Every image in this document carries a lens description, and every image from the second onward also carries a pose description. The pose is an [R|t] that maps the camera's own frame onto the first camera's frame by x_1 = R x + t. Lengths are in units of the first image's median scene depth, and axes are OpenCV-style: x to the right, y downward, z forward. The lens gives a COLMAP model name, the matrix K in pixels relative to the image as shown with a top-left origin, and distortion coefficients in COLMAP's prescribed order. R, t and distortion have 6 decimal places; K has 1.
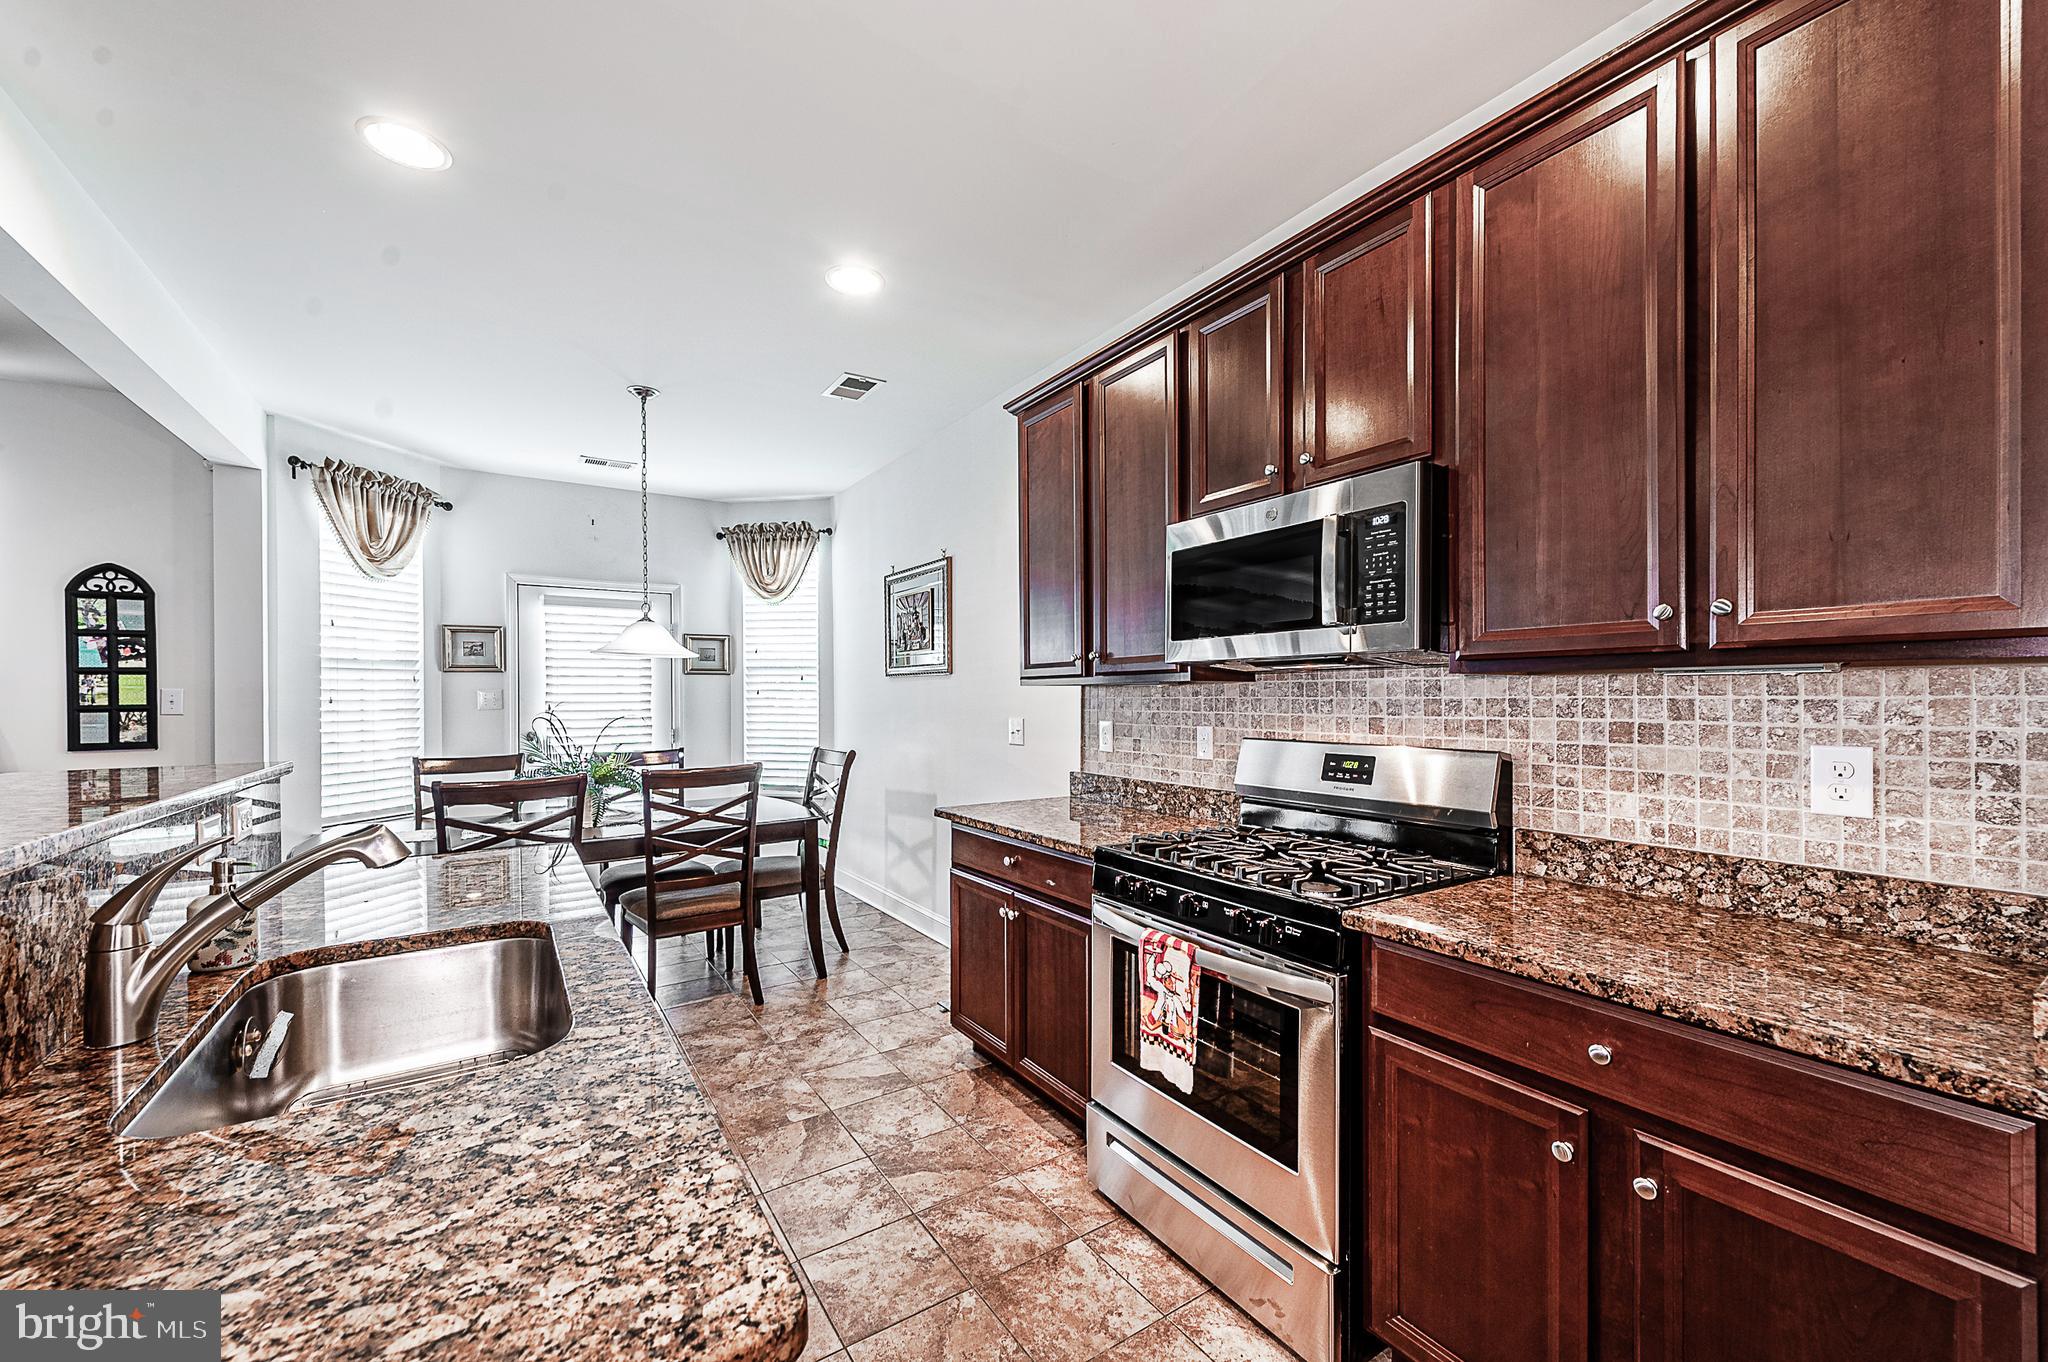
lens RADIAL K [[820.6, 0, 1019.1], [0, 820.6, 693.4], [0, 0, 1]] dist [0.000776, -0.000170]
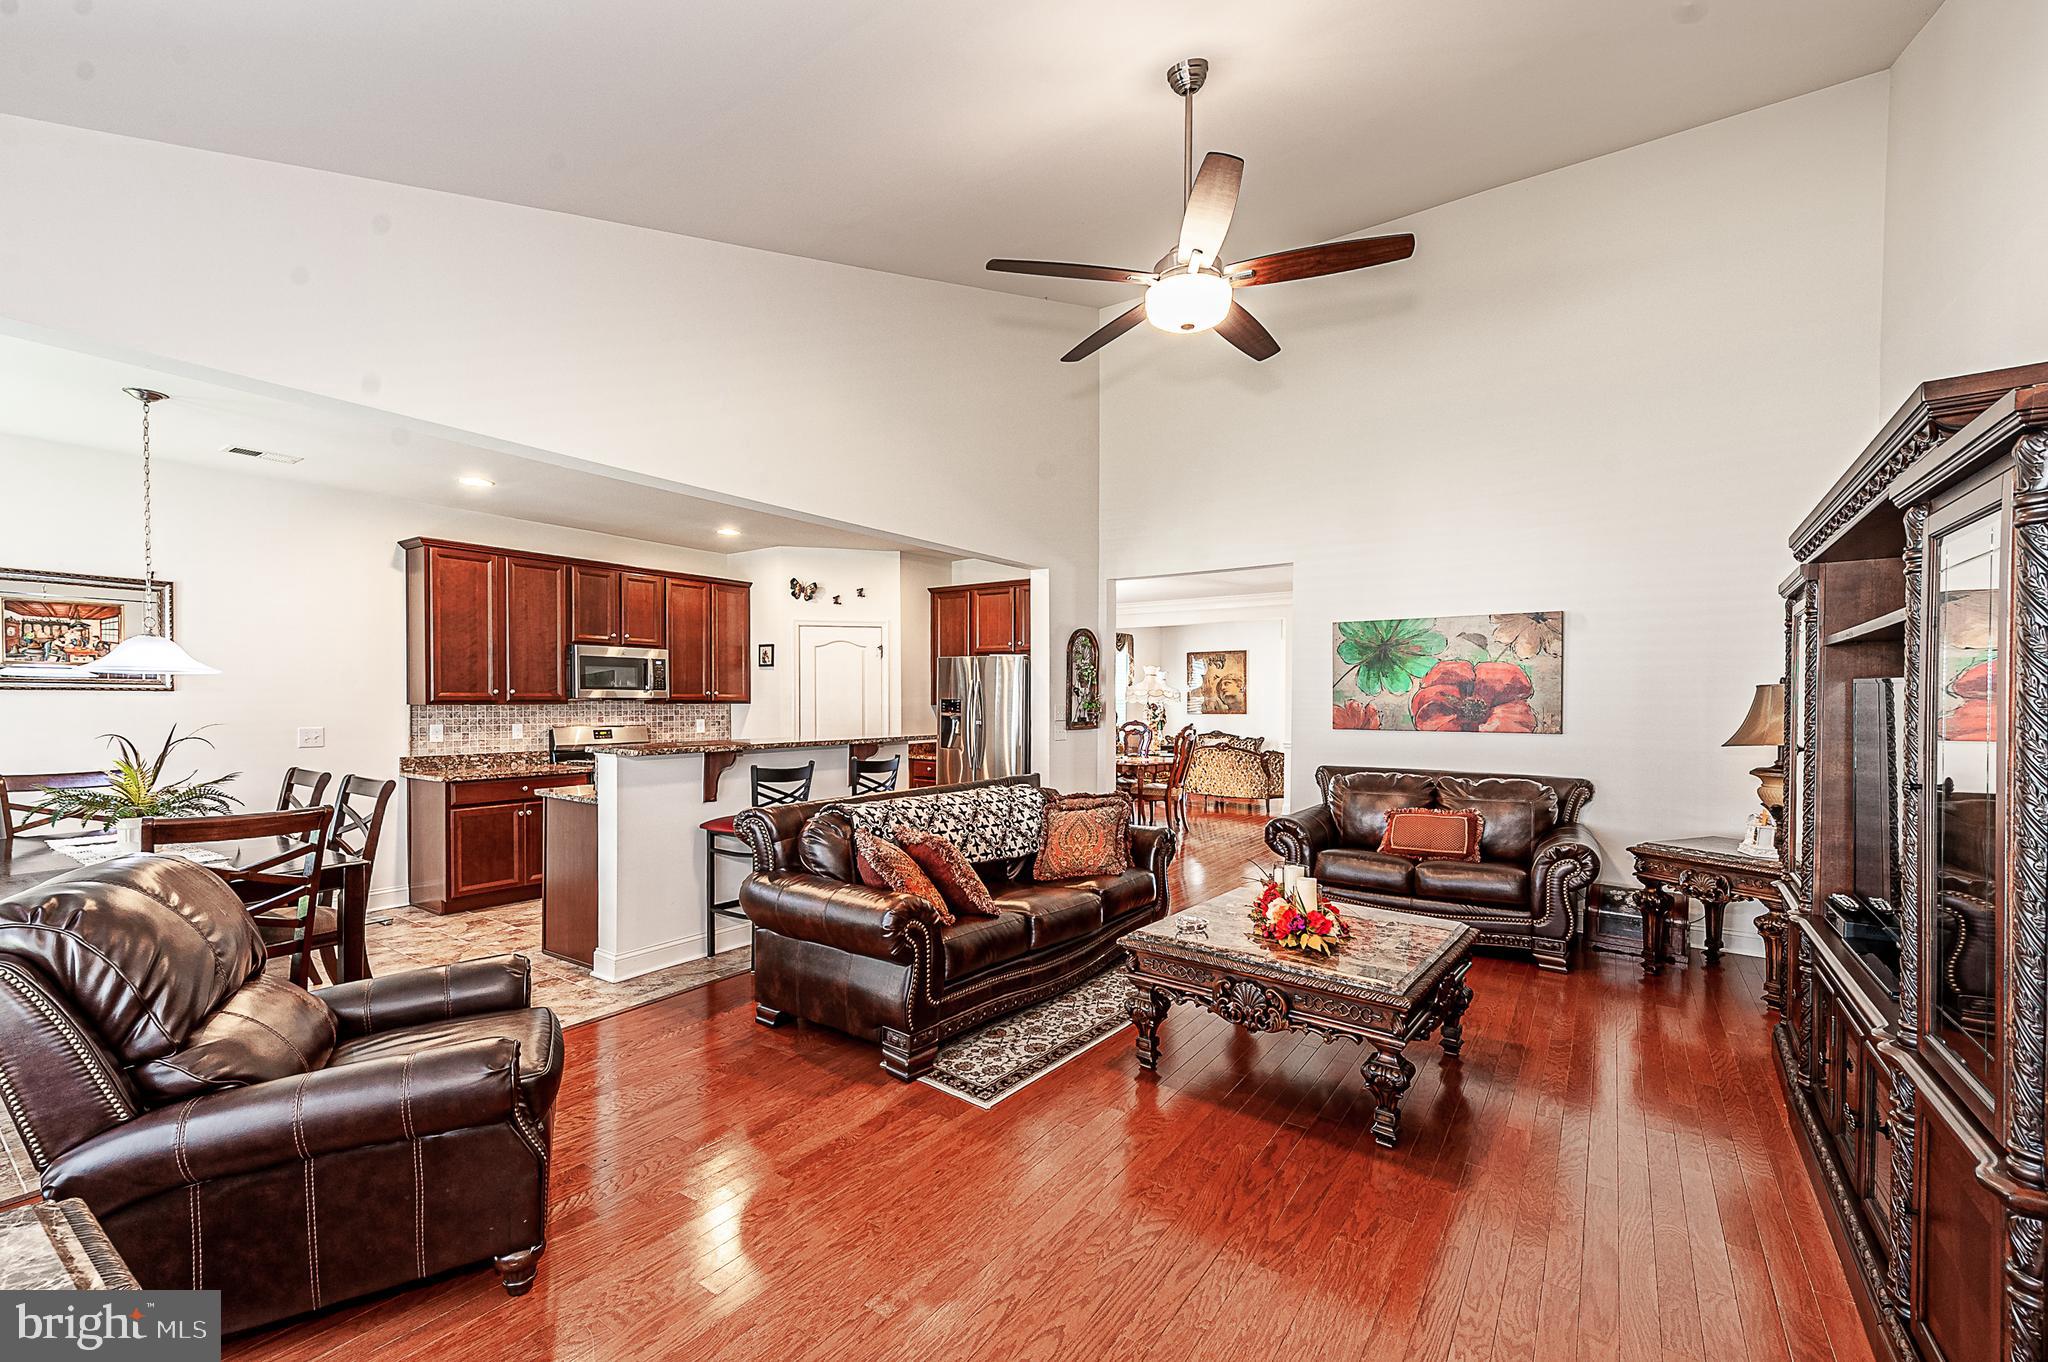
lens RADIAL K [[820.6, 0, 1021.5], [0, 820.6, 701.0], [0, 0, 1]] dist [0.000776, -0.000170]
pose [[-0.396258, 0.012966, 0.918048, -1.207601], [0.005954, 0.999916, -0.011552, 0.005915], [-0.918120, 0.000889, -0.396302, 0.320119]]
